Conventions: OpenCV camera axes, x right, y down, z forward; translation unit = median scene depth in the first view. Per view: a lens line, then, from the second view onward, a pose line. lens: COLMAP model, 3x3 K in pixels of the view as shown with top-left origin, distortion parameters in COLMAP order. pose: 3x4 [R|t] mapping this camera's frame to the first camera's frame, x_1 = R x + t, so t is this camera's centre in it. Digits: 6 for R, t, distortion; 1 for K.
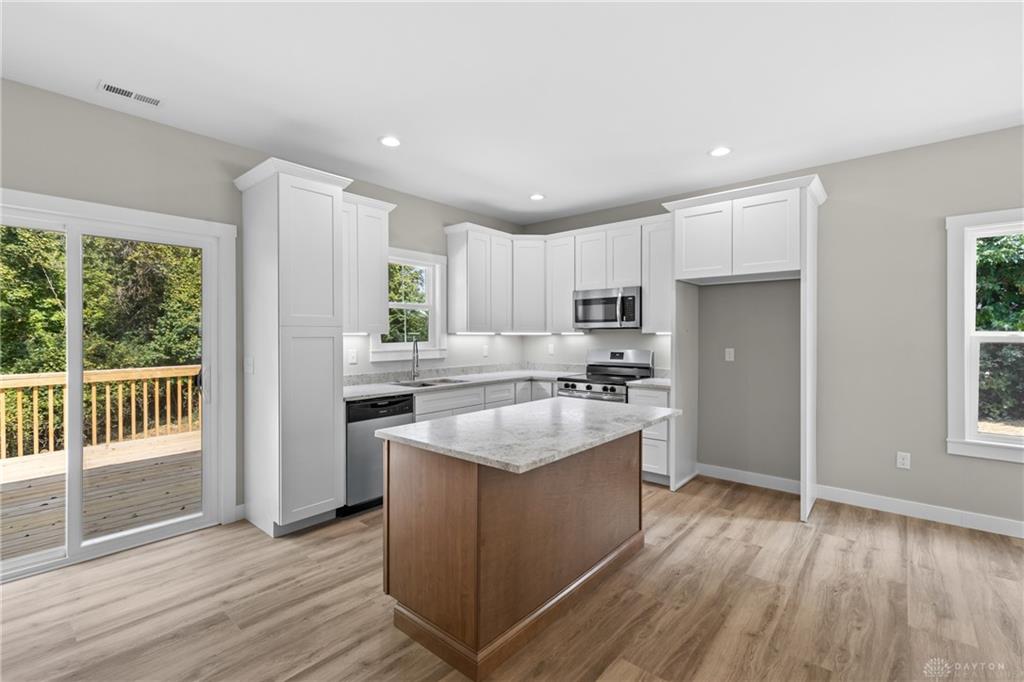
lens RADIAL K [[459.0, 0, 504.6], [0, 459.0, 335.9], [0, 0, 1]] dist [0.006607, -0.000758]
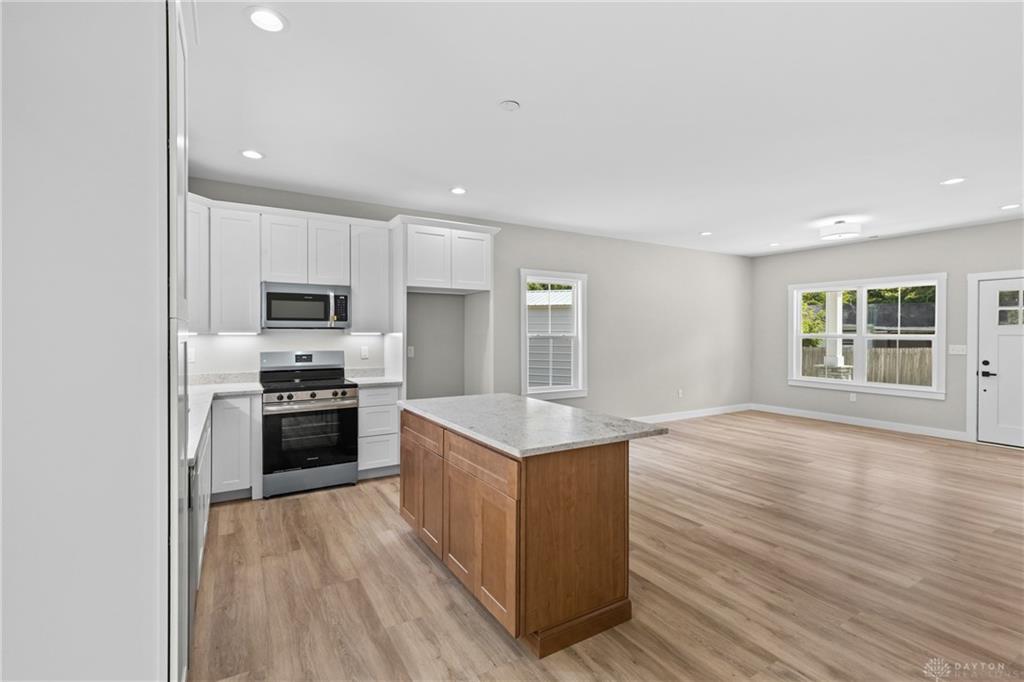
lens RADIAL K [[459.0, 0, 504.6], [0, 459.0, 335.9], [0, 0, 1]] dist [0.006607, -0.000758]
pose [[0.314331, -0.004715, 0.949302, -0.644437], [0.002303, 0.999989, 0.004204, -0.005592], [-0.949311, 0.000864, 0.314338, 0.449739]]
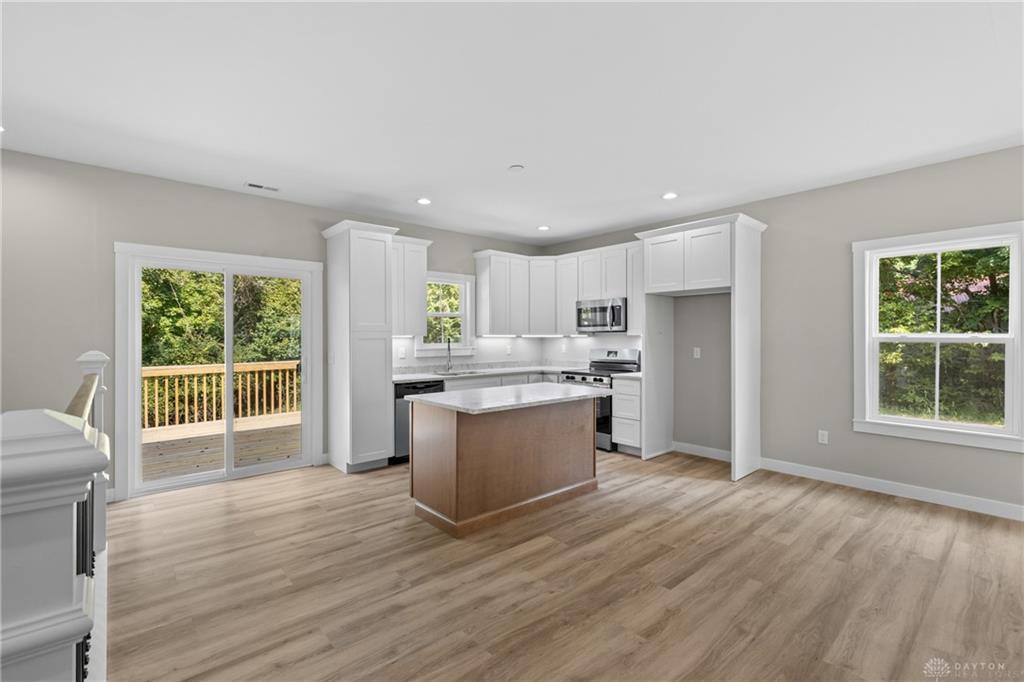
lens RADIAL K [[459.0, 0, 504.6], [0, 459.0, 335.9], [0, 0, 1]] dist [0.006607, -0.000758]
pose [[0.990039, -0.002211, -0.140774, 0.175720], [0.001489, 0.999985, -0.005234, 0.001708], [0.140783, 0.004972, 0.990028, -0.329735]]
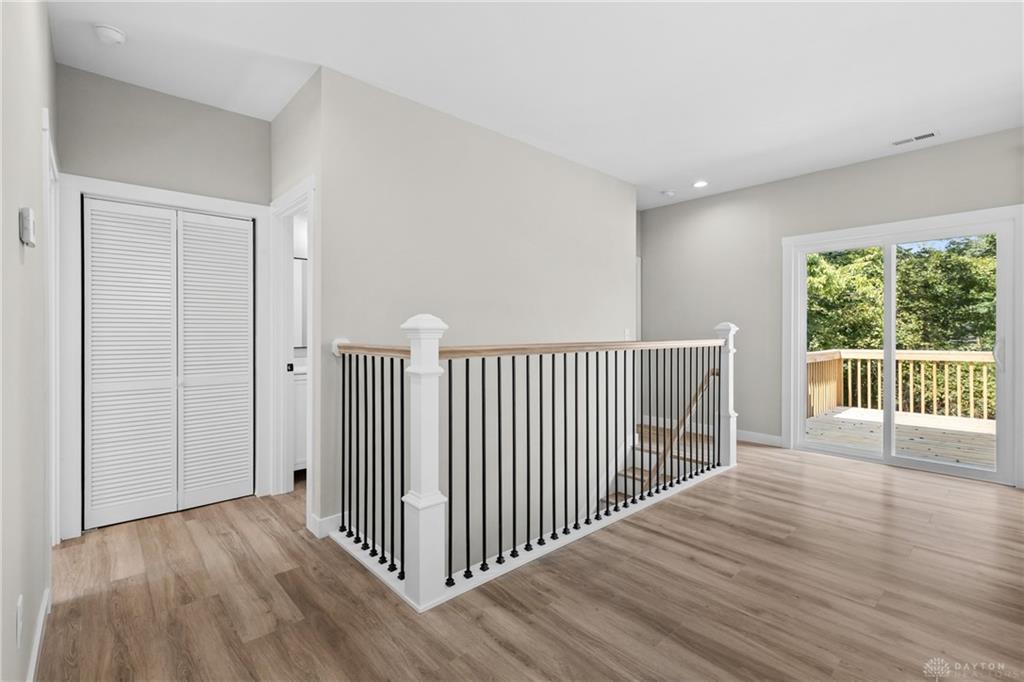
lens RADIAL K [[462.0, 0, 502.8], [0, 462.0, 332.3], [0, 0, 1]] dist [0.004339, -0.000358]
pose [[-0.128930, -0.000392, -0.991654, 0.535444], [-0.001570, 0.999999, -0.000191, 0.045891], [0.991652, 0.001532, -0.128931, -0.038592]]
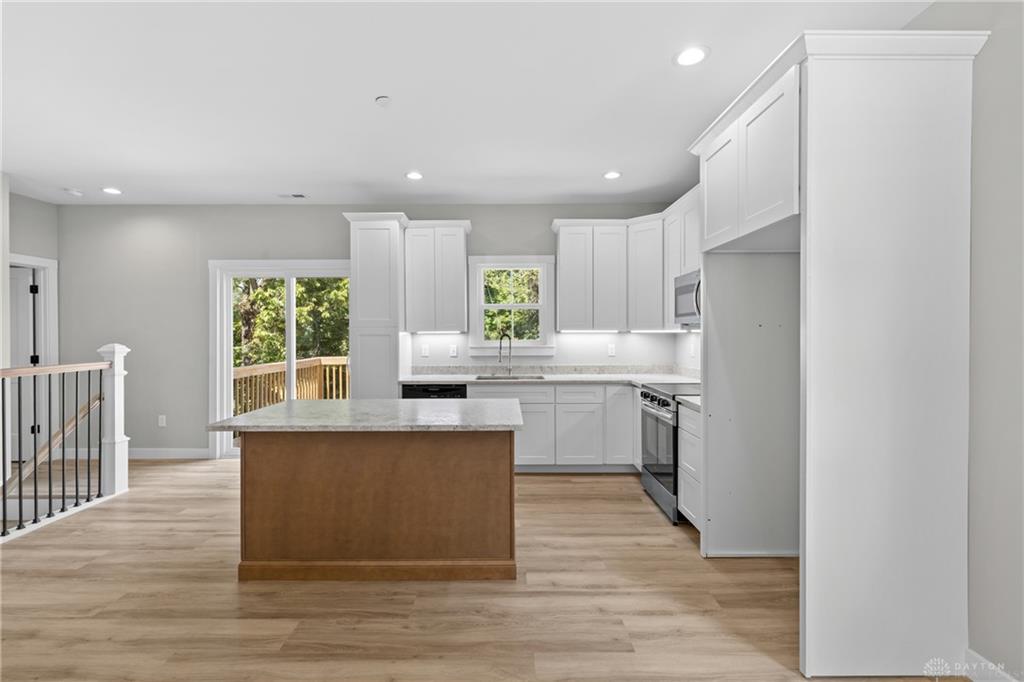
lens RADIAL K [[459.0, 0, 504.6], [0, 459.0, 335.9], [0, 0, 1]] dist [0.006607, -0.000758]
pose [[0.651095, 0.003220, -0.758990, 0.744544], [0.000786, 0.999988, 0.004916, -0.000962], [0.758996, -0.003798, 0.651084, 0.338040]]
